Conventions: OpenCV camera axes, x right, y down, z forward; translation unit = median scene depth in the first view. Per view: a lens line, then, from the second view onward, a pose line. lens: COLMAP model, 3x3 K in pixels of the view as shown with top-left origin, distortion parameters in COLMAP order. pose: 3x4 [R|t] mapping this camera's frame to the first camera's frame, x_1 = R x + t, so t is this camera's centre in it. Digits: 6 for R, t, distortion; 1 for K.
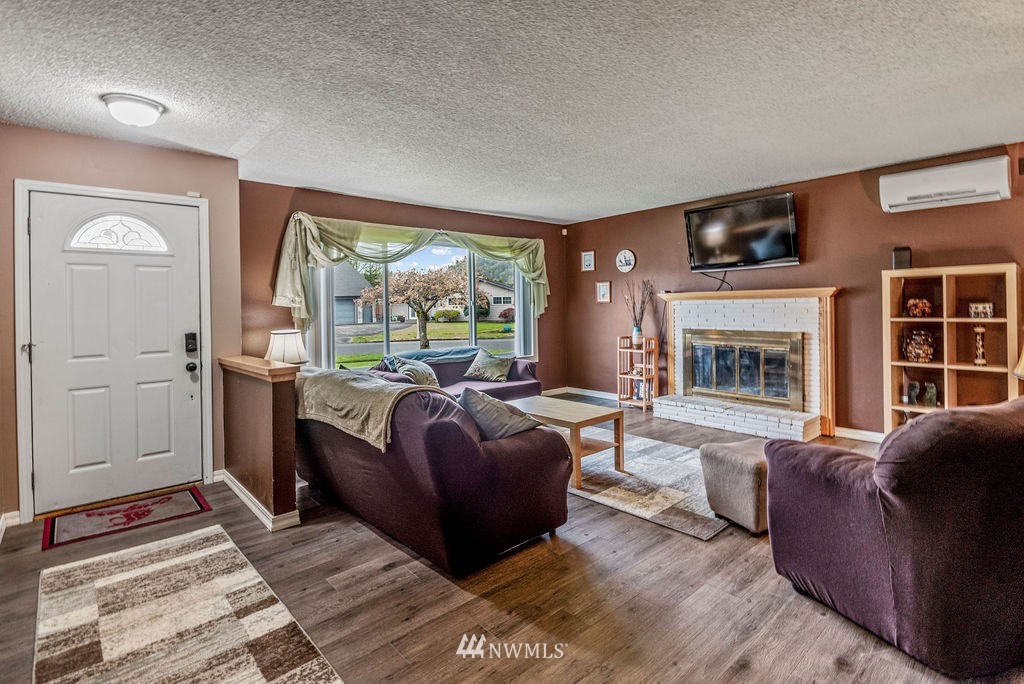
lens RADIAL K [[484.9, 0, 510.0], [0, 484.9, 314.5], [0, 0, 1]] dist [-0.018683, -0.000677]
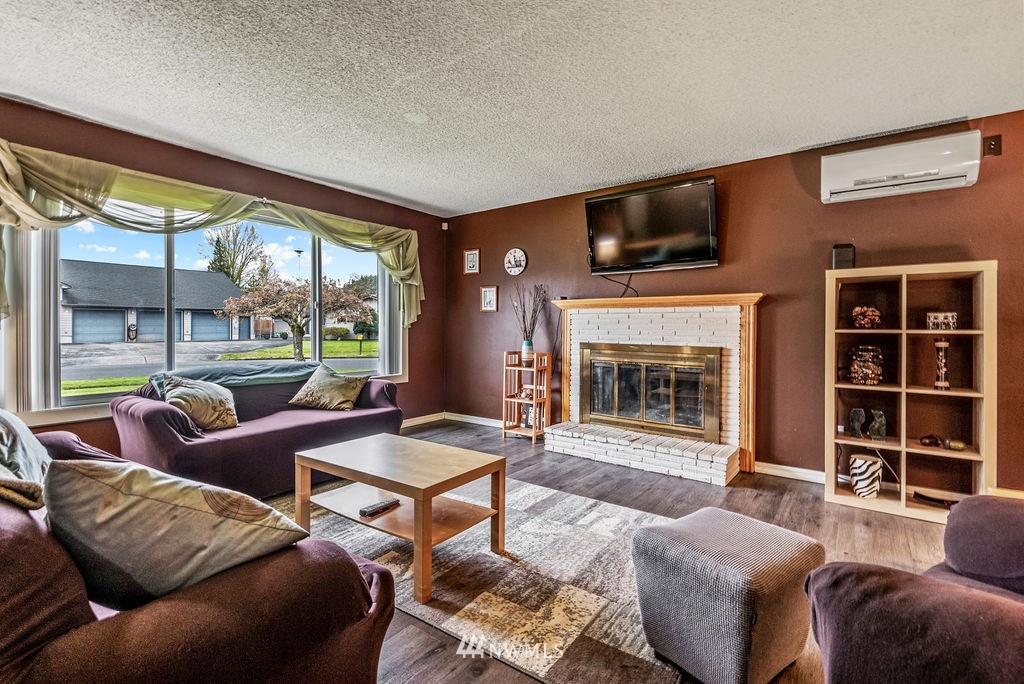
lens RADIAL K [[462.2, 0, 509.7], [0, 462.2, 337.2], [0, 0, 1]] dist [0.001686, -0.000353]
pose [[0.975683, 0.020472, 0.218228, 0.073203], [-0.021036, 0.999779, 0.000258, 0.025191], [-0.218174, -0.004842, 0.975898, 0.284096]]
